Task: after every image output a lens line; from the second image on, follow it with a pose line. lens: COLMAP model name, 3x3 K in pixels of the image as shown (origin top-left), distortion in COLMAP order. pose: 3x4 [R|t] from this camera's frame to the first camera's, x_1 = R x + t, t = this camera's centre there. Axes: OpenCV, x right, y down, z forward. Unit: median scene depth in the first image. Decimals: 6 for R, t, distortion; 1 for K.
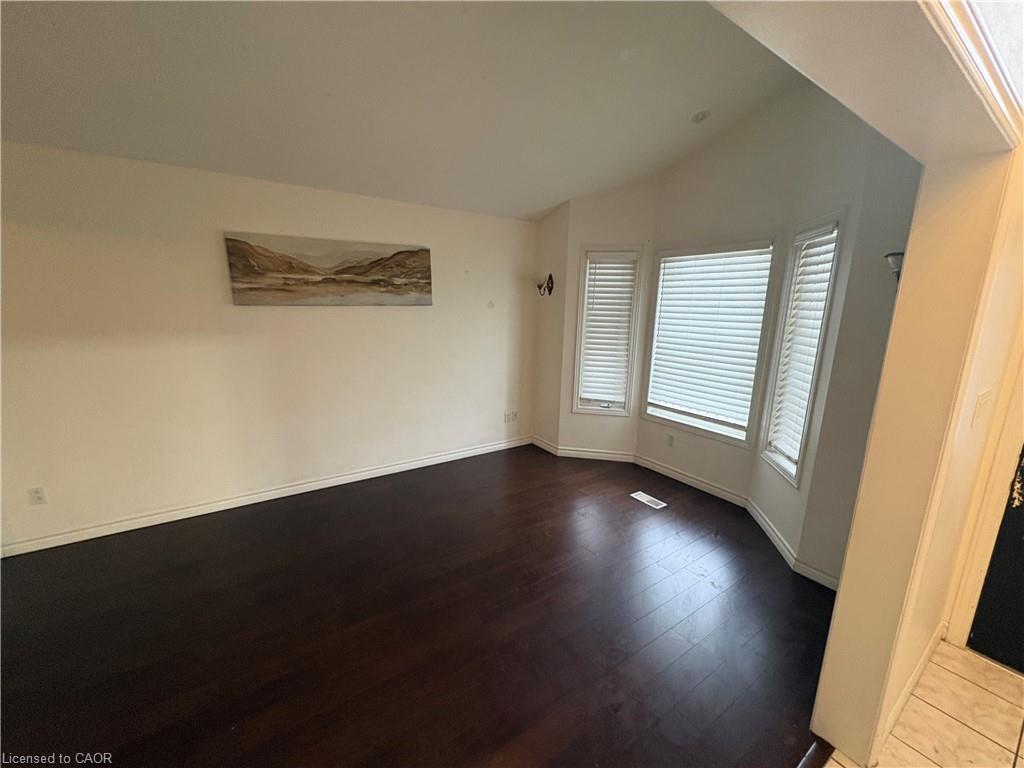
lens RADIAL K [[409.1, 0, 511.7], [0, 409.1, 385.9], [0, 0, 1]] dist [0.001489, 0.000051]
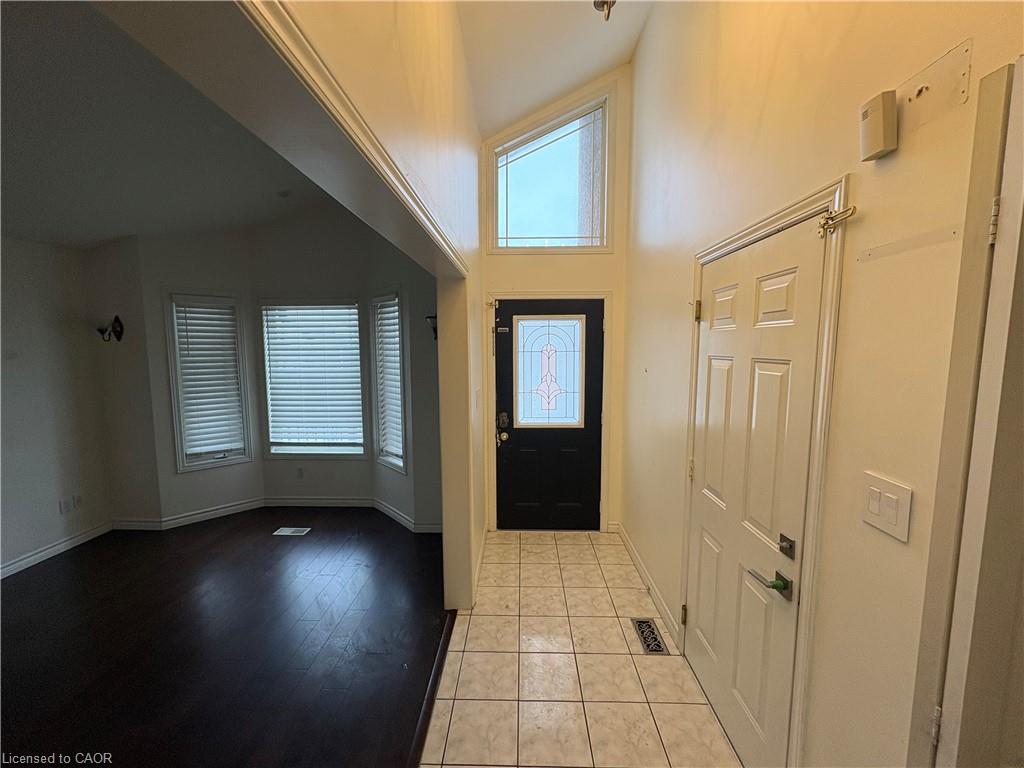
lens RADIAL K [[409.1, 0, 511.7], [0, 409.1, 385.9], [0, 0, 1]] dist [0.001489, 0.000051]
pose [[0.587038, -0.102701, 0.803018, -0.122592], [0.177717, 0.984073, -0.004061, 0.012206], [-0.789812, 0.145094, 0.595941, -0.112306]]
